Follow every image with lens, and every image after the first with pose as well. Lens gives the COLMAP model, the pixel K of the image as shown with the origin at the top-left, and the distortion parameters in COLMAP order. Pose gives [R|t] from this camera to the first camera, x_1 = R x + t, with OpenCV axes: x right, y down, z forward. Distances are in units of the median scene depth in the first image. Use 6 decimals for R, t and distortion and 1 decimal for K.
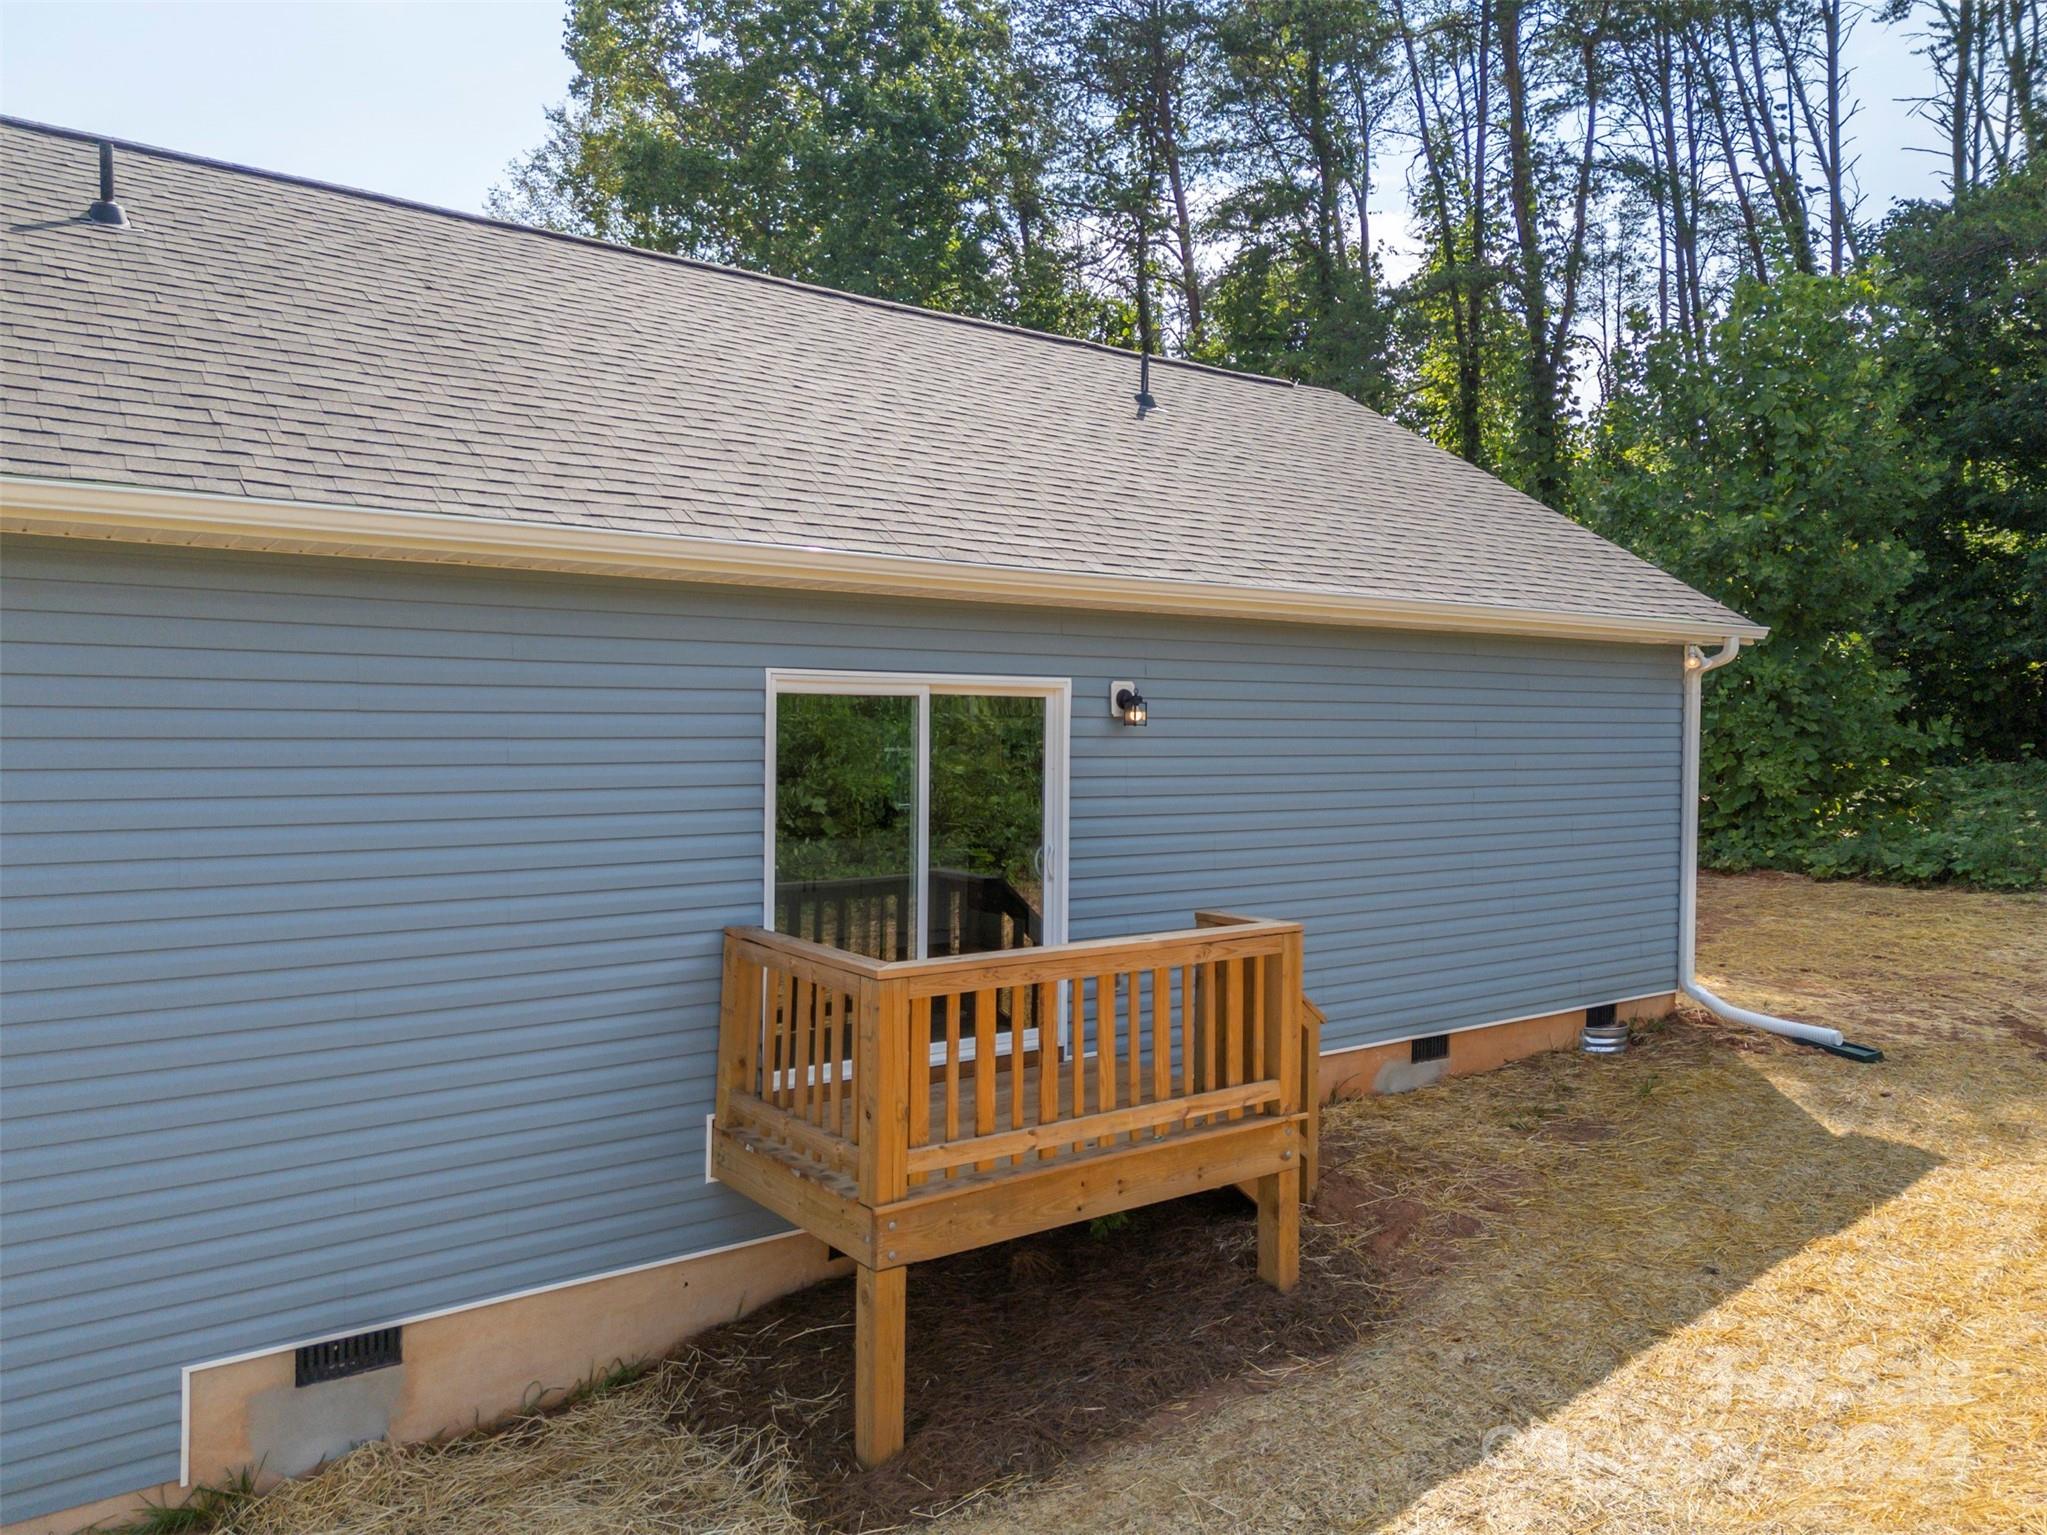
lens RADIAL K [[1500.5, 0, 1026.6], [0, 1500.5, 758.5], [0, 0, 1]] dist [0.058694, -0.040398]
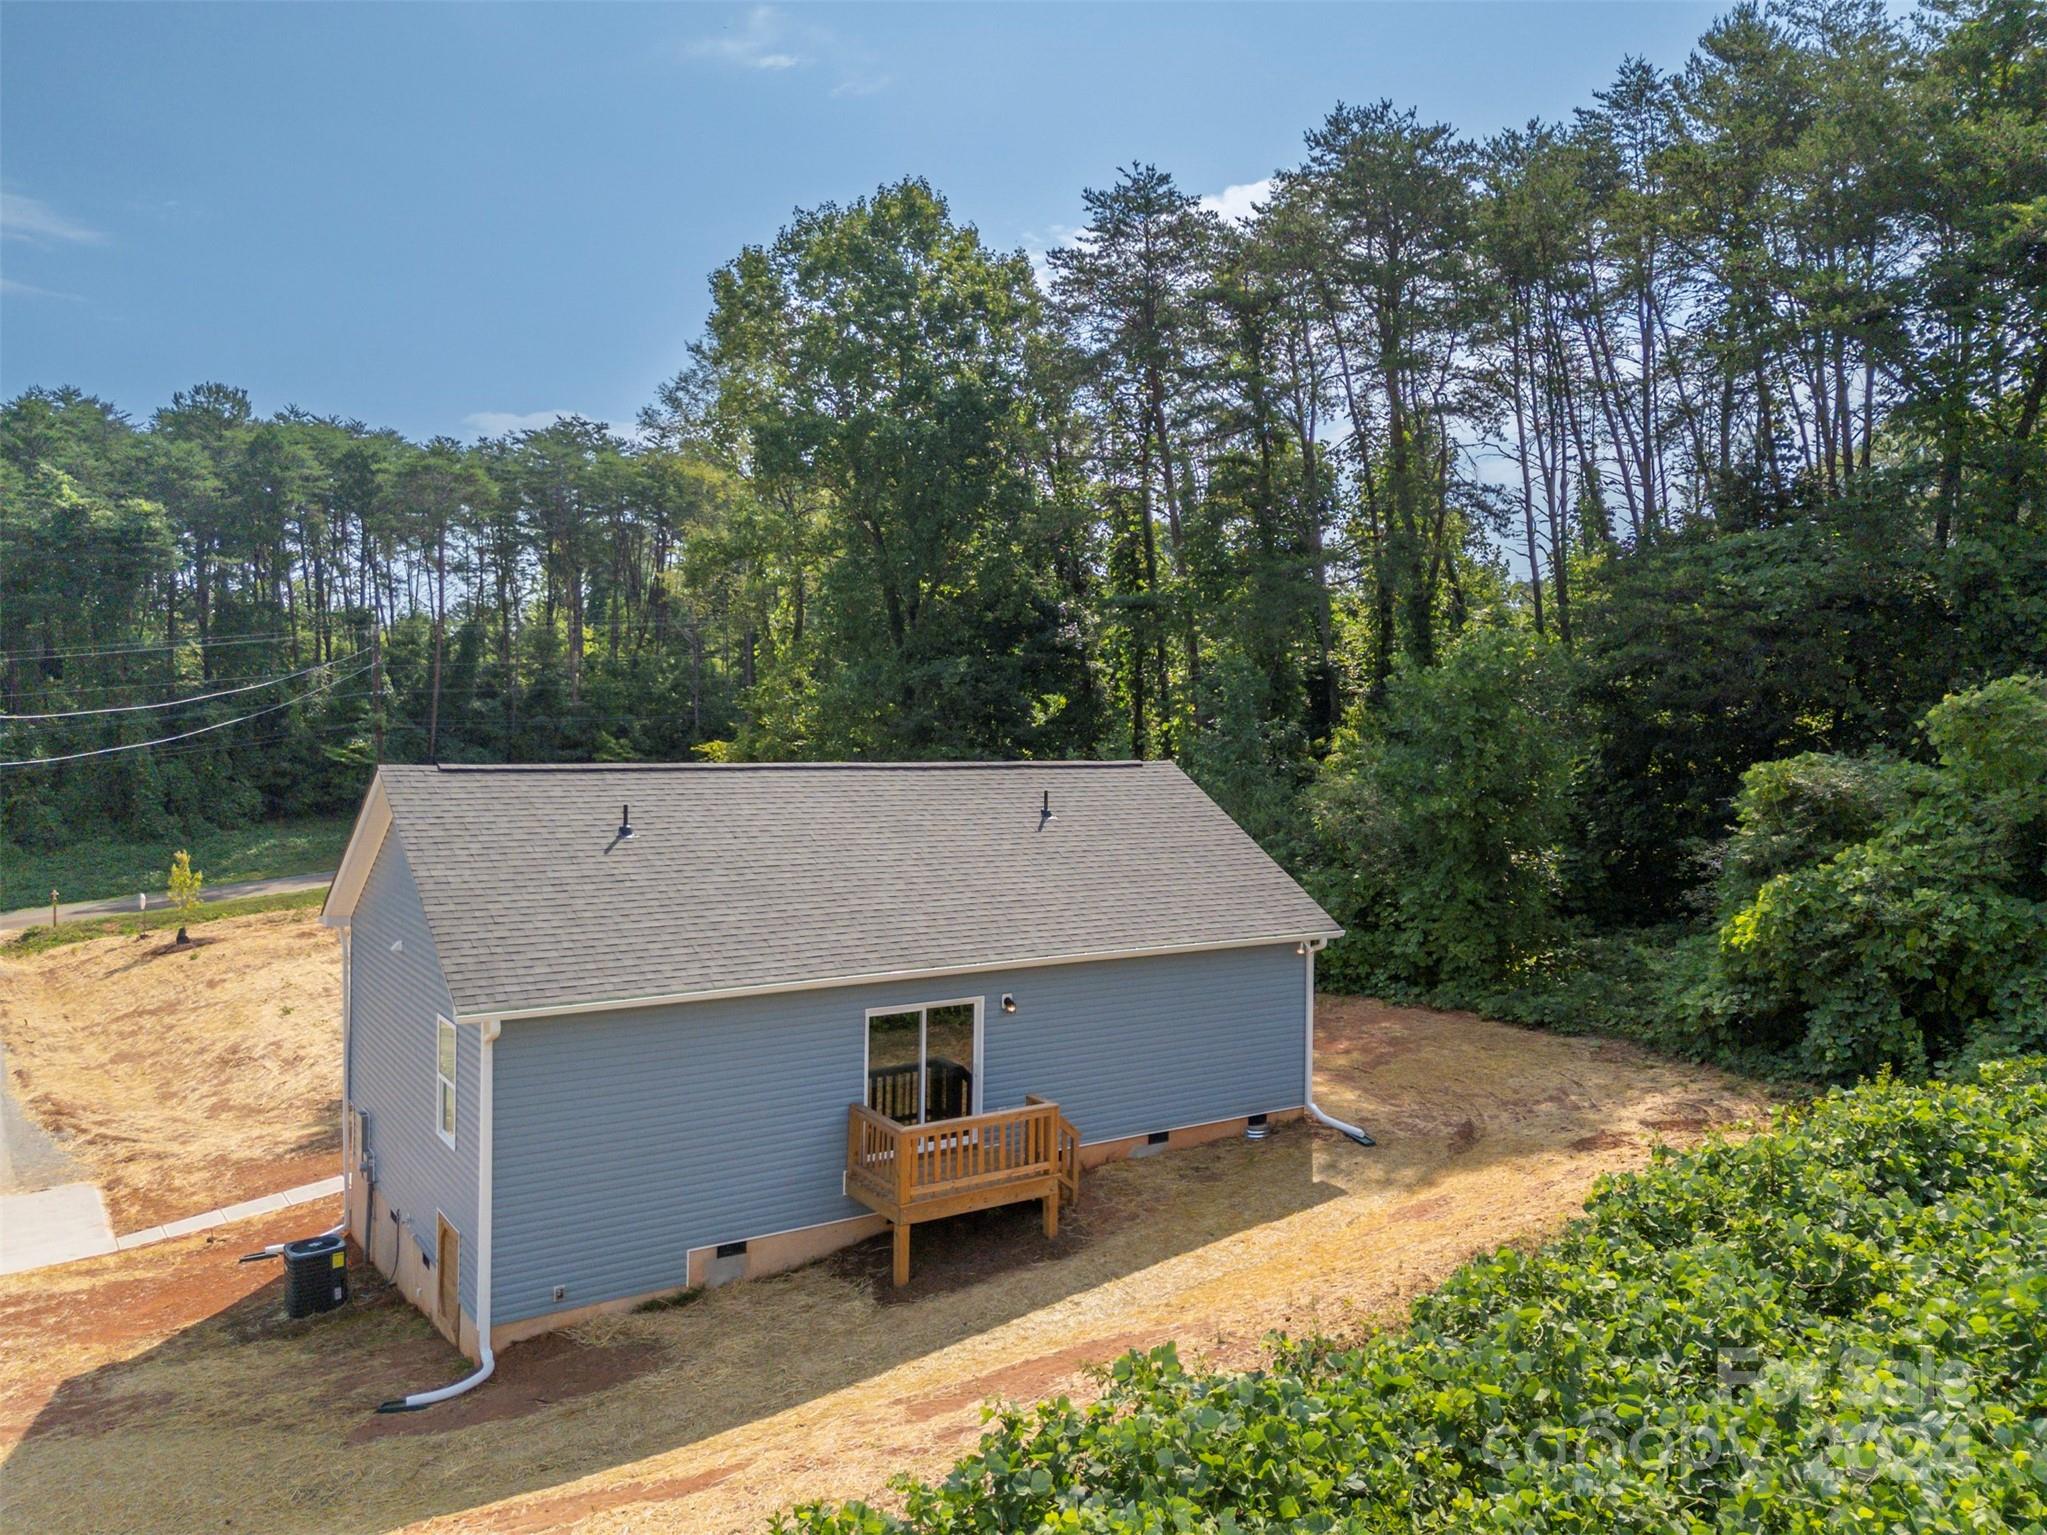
lens RADIAL K [[1500.5, 0, 1025.8], [0, 1500.5, 757.2], [0, 0, 1]] dist [0.058694, -0.040398]
pose [[0.998608, 0.006785, -0.052303, 0.250519], [-0.006713, 0.999976, 0.001547, -0.504038], [0.052313, -0.001194, 0.998630, -1.663817]]
